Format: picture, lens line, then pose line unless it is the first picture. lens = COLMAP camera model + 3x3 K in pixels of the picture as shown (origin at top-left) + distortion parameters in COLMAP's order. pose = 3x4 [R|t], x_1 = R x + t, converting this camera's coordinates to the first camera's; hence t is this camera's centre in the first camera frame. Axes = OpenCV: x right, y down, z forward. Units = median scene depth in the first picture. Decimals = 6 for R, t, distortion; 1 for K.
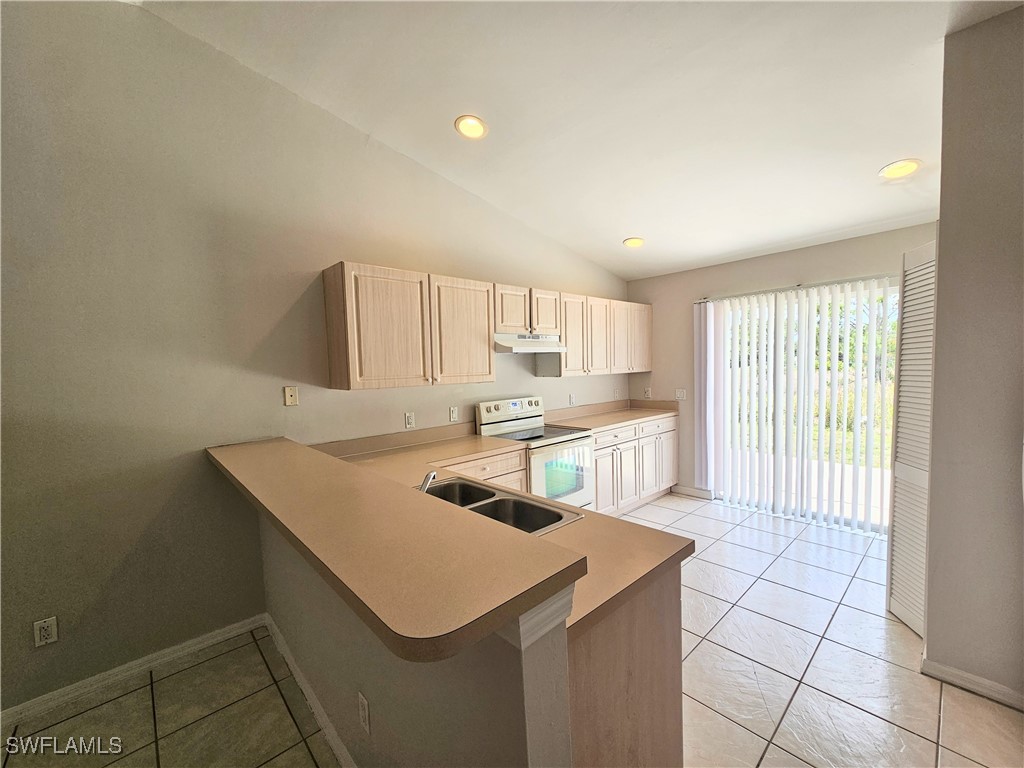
lens RADIAL K [[419.7, 0, 513.0], [0, 419.7, 394.7], [0, 0, 1]] dist [-0.000747, 0.000420]
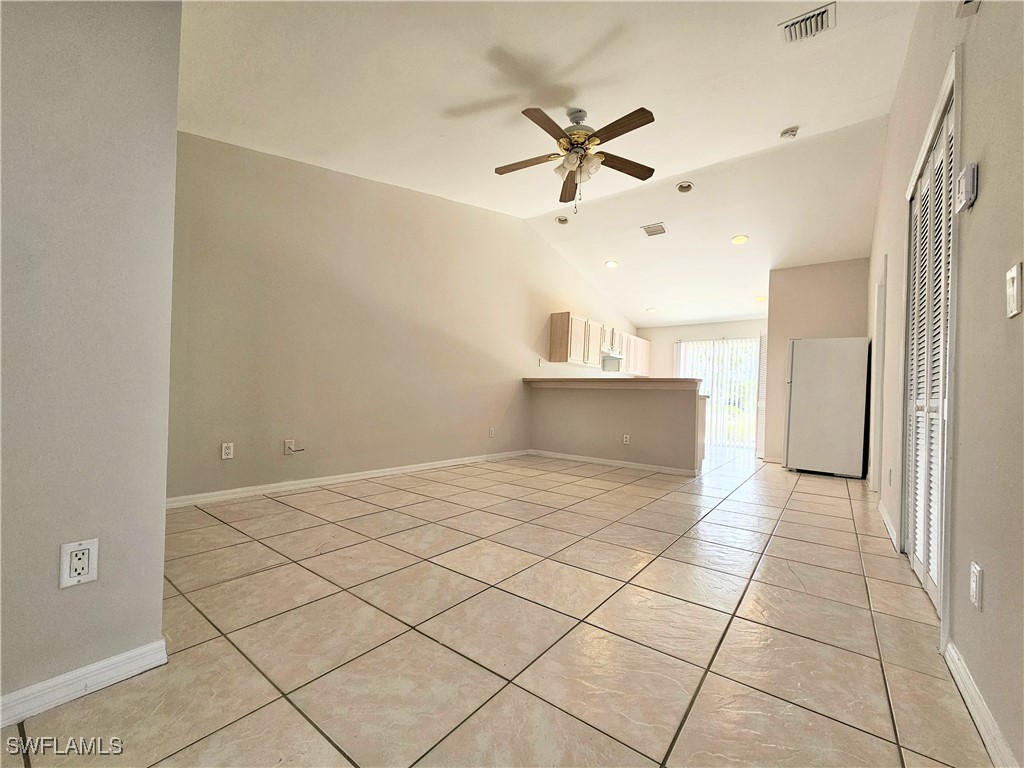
lens RADIAL K [[419.7, 0, 513.0], [0, 419.7, 394.7], [0, 0, 1]] dist [-0.000747, 0.000420]
pose [[0.983680, 0.065153, 0.167717, -0.790114], [-0.051045, 0.994891, -0.087095, 0.297191], [-0.172535, 0.077113, 0.981980, -0.991859]]
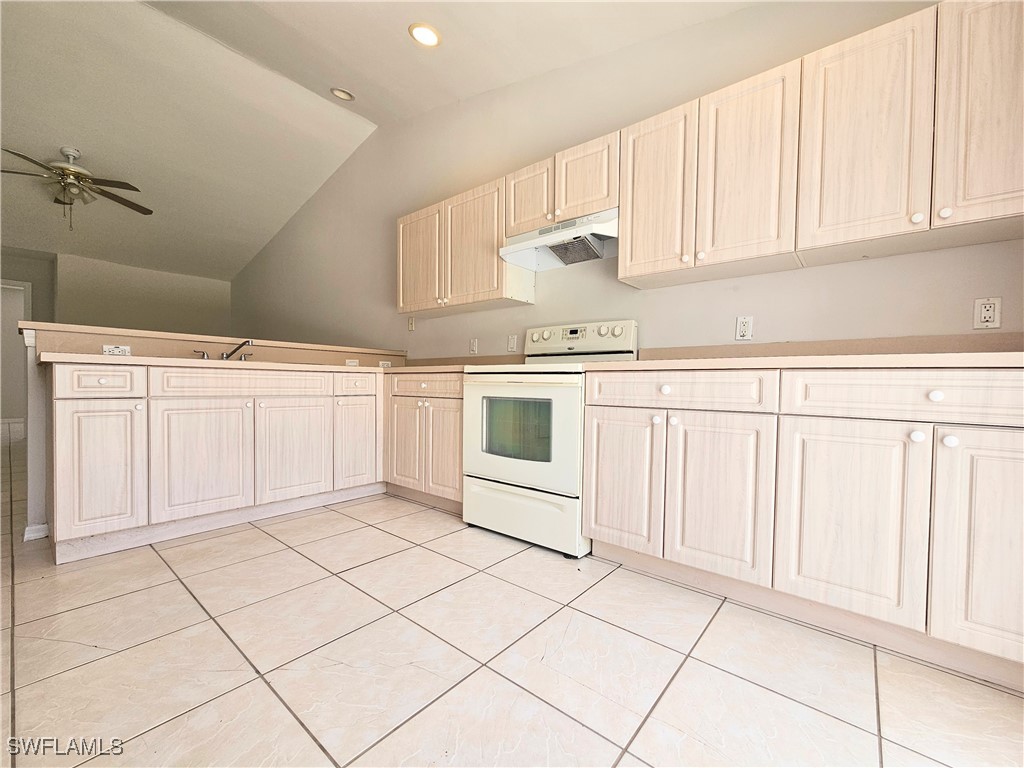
lens RADIAL K [[419.7, 0, 513.0], [0, 419.7, 394.7], [0, 0, 1]] dist [-0.000747, 0.000420]
pose [[0.124215, 0.059066, -0.990496, 0.720754], [-0.089602, 0.994816, 0.048087, 0.107286], [0.988201, 0.082777, 0.128863, 0.857357]]
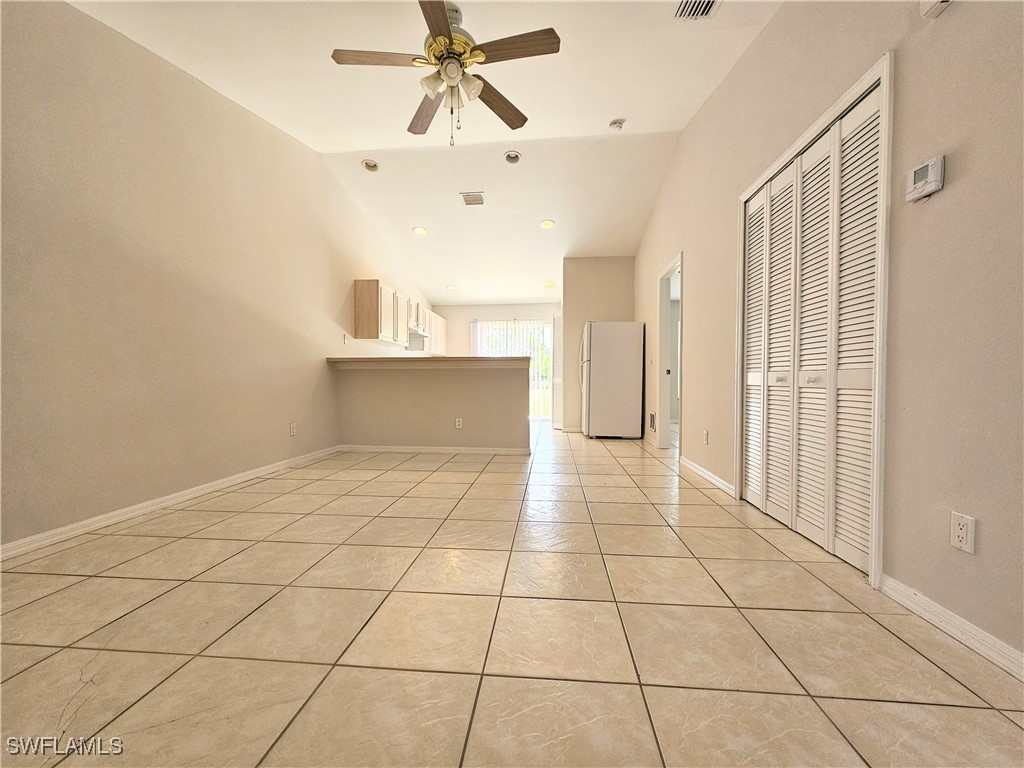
lens RADIAL K [[419.1, 0, 511.7], [0, 419.1, 394.6], [0, 0, 1]] dist [0.000314, 0.000415]
pose [[0.748941, 0.008477, 0.662582, -0.917994], [0.030095, 0.998451, -0.046791, 0.281066], [-0.661953, 0.054984, 0.747526, -0.741425]]
